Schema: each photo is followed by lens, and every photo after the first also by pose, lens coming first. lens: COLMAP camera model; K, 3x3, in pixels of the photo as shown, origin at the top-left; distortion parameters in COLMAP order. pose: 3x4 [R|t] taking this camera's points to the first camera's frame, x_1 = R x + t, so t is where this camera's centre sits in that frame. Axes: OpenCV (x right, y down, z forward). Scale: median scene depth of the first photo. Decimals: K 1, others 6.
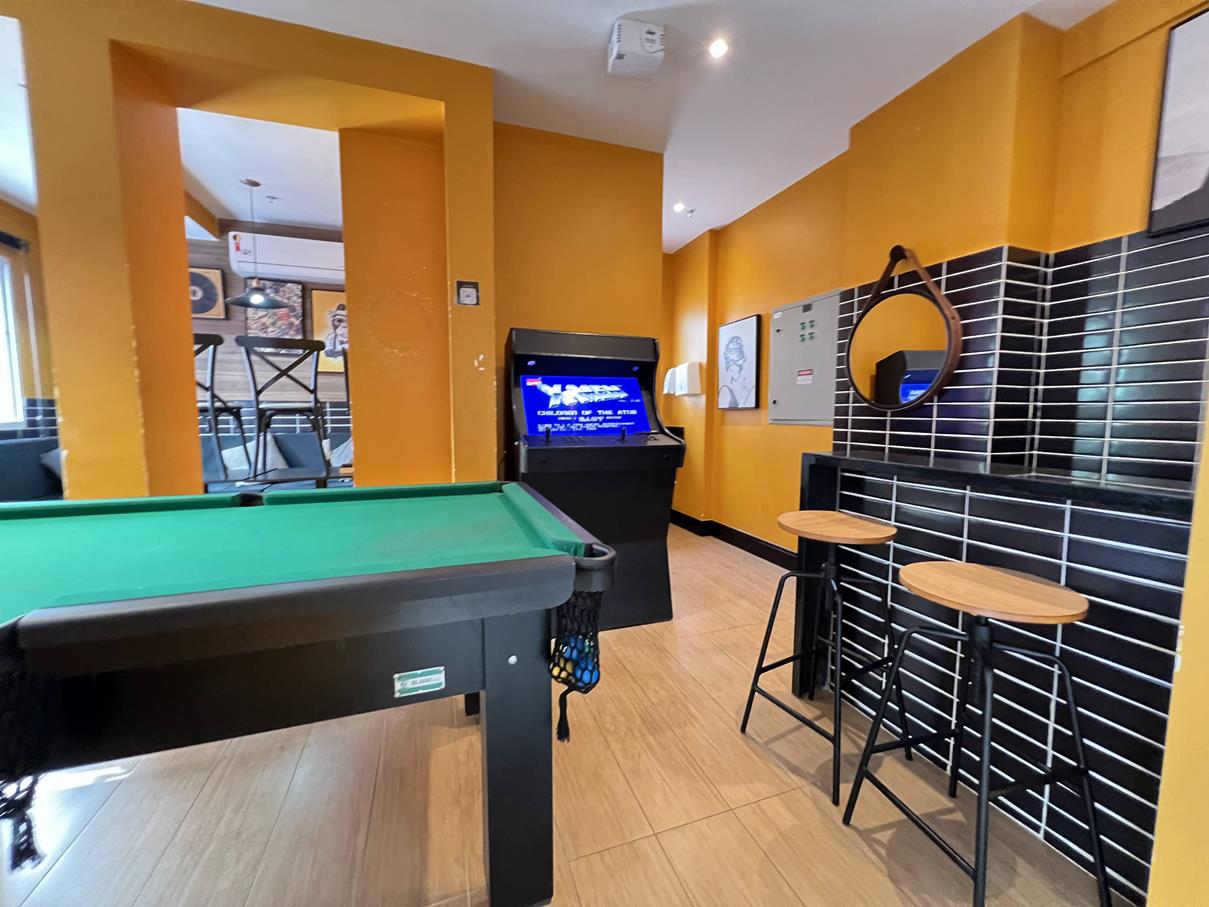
lens RADIAL K [[483.3, 0, 605.3], [0, 483.3, 449.7], [0, 0, 1]] dist [-0.001883, 0.000501]
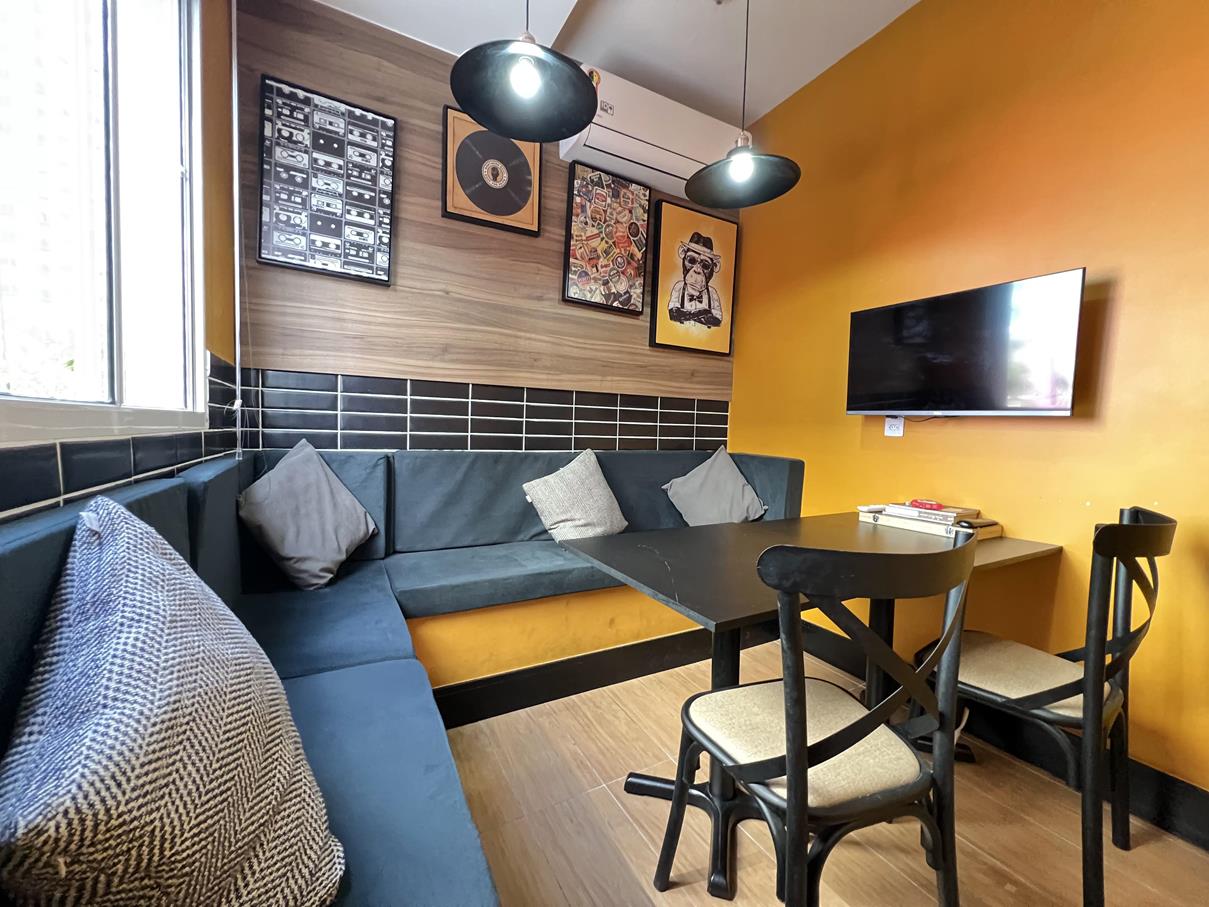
lens RADIAL K [[483.3, 0, 599.9], [0, 483.3, 449.9], [0, 0, 1]] dist [-0.001883, 0.000501]
pose [[0.986491, 0.022152, 0.162313, -1.067680], [-0.017583, 0.999409, -0.029531, -0.024739], [-0.162871, 0.026278, 0.986297, 0.631732]]
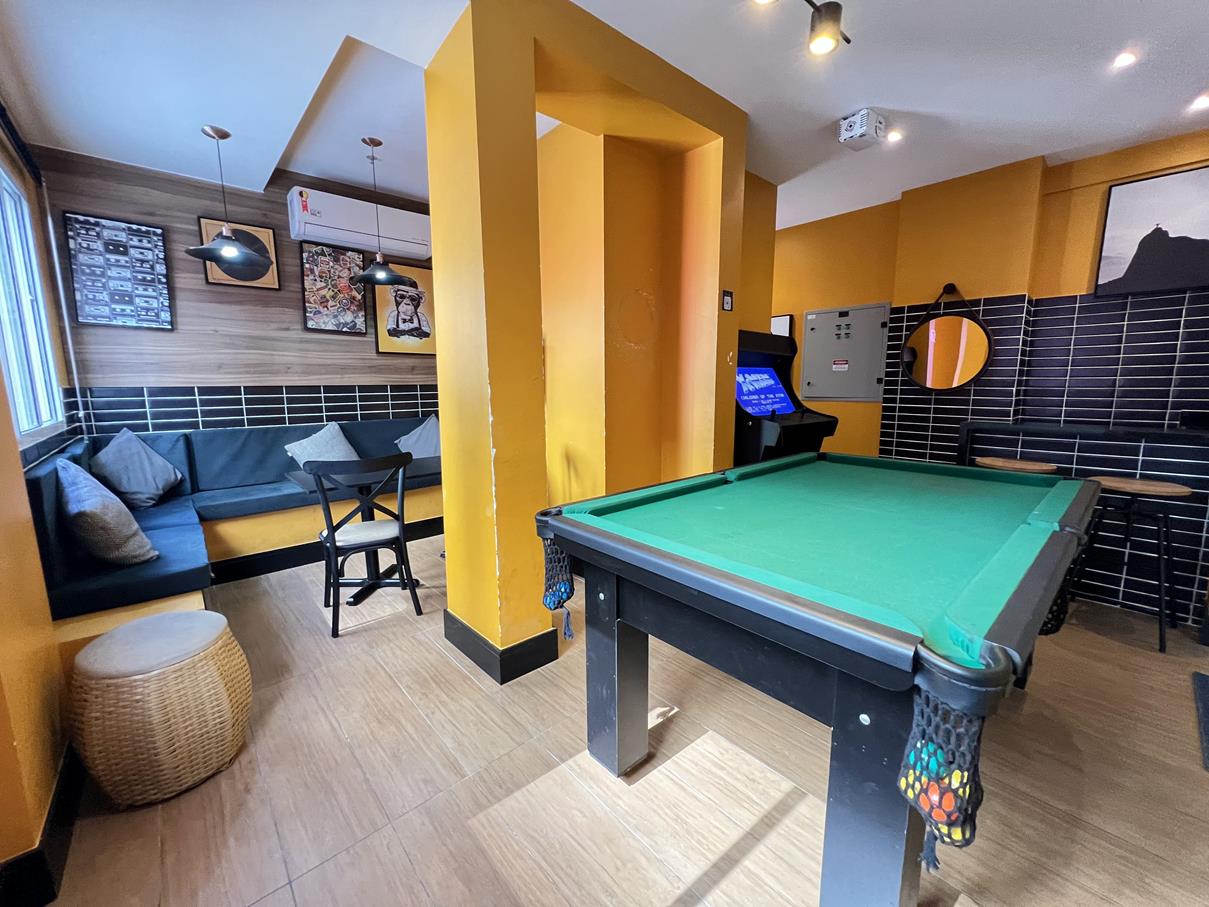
lens RADIAL K [[483.3, 0, 601.0], [0, 483.3, 451.6], [0, 0, 1]] dist [-0.001883, 0.000501]
pose [[0.925596, -0.060740, 0.373609, -0.797571], [0.037108, 0.996847, 0.070129, -0.032604], [-0.376691, -0.051047, 0.924931, -0.016046]]
